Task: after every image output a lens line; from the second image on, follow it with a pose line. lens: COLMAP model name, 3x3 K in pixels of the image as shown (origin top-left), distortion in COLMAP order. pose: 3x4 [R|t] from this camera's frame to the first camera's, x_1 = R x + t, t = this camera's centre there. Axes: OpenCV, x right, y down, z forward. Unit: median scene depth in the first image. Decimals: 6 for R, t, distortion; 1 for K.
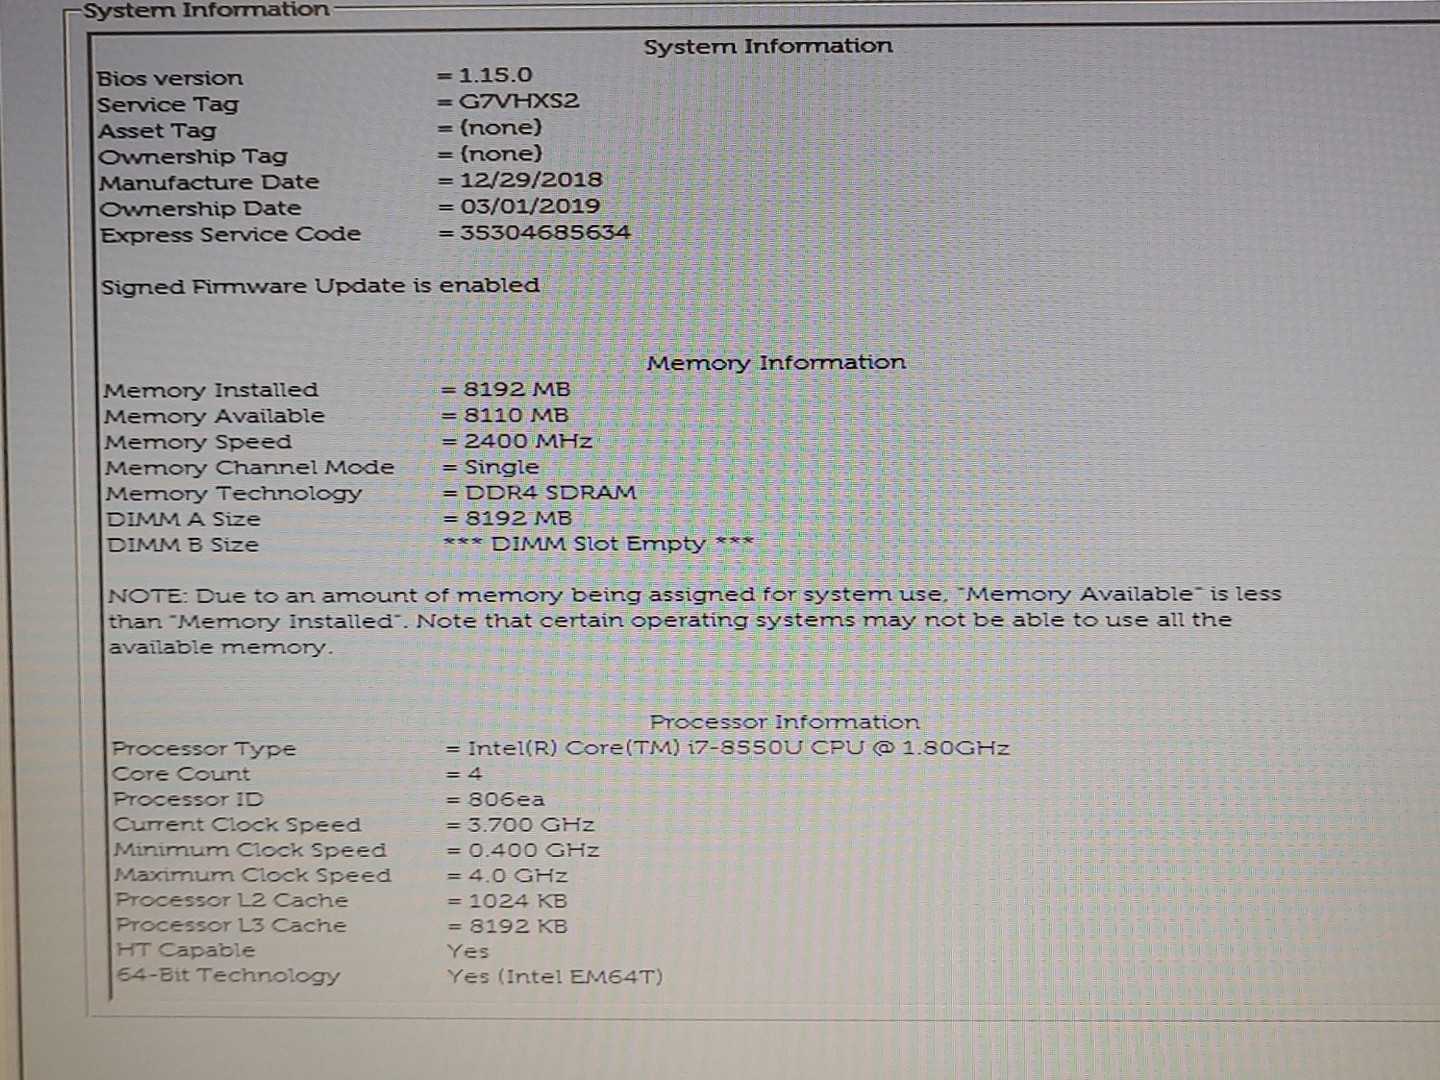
lens RADIAL K [[1720.9, 0, 720.0], [0, 1720.9, 540.0], [0, 0, 1]] dist [0.117207, -0.503394]
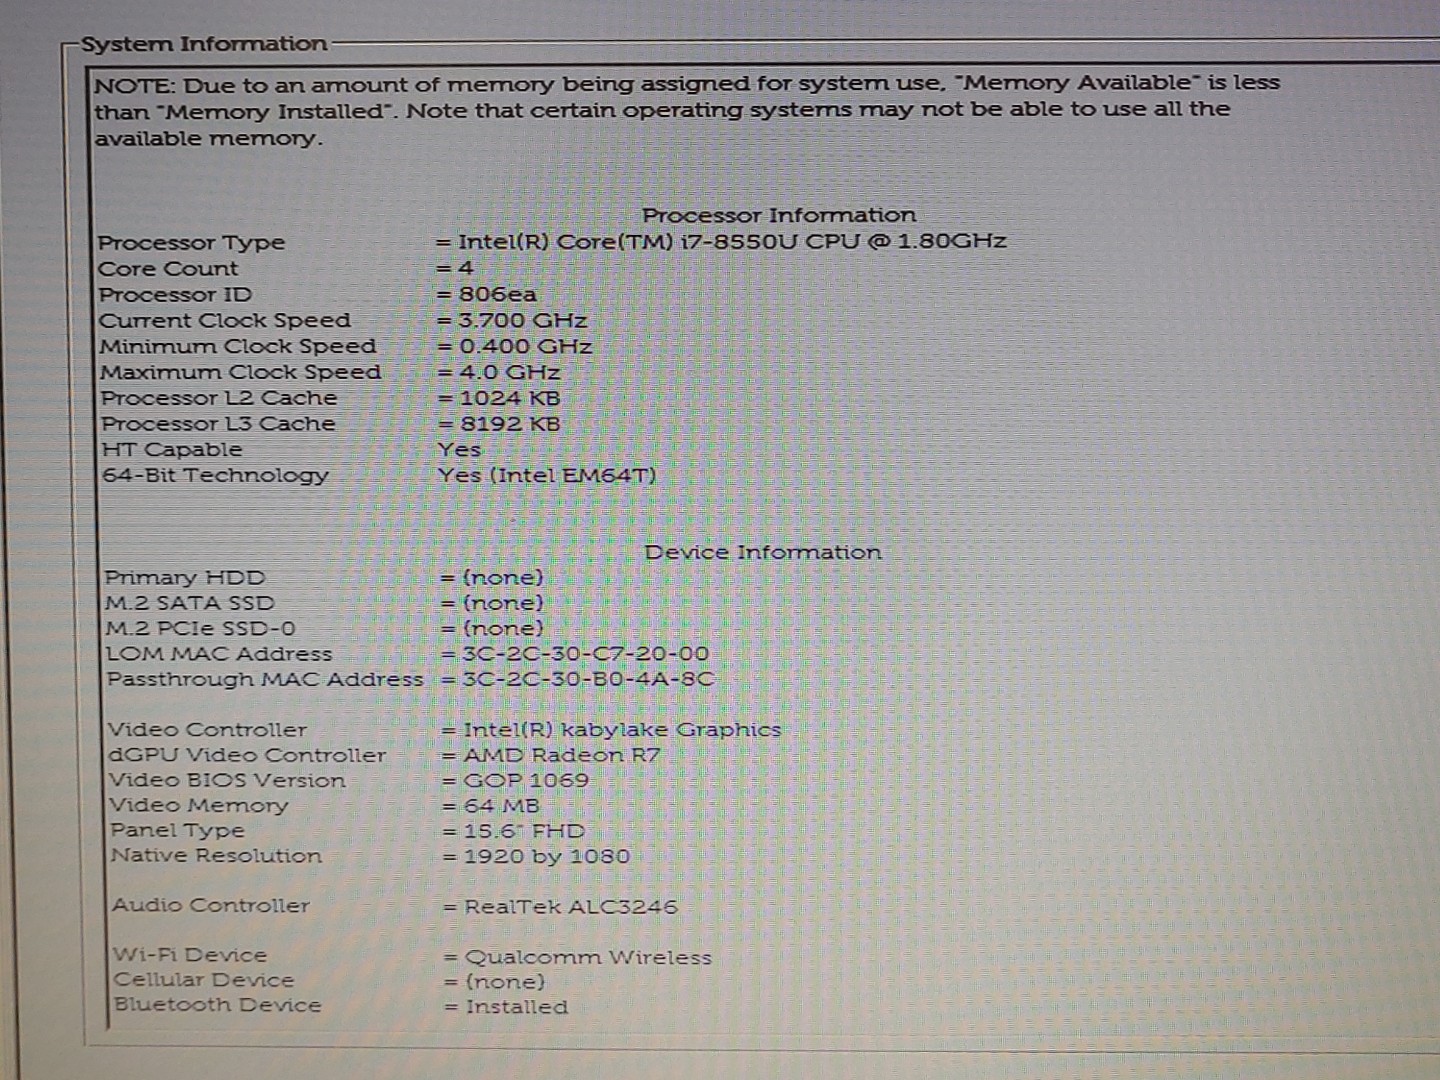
lens RADIAL K [[1708.0, 0, 728.7], [0, 1708.0, 579.9], [0, 0, 1]] dist [0.152528, -0.683771]
pose [[0.999968, 0.001722, 0.007803, 0.001163], [-0.001711, 0.999997, -0.001458, 0.314207], [-0.007805, 0.001445, 0.999968, 0.016185]]
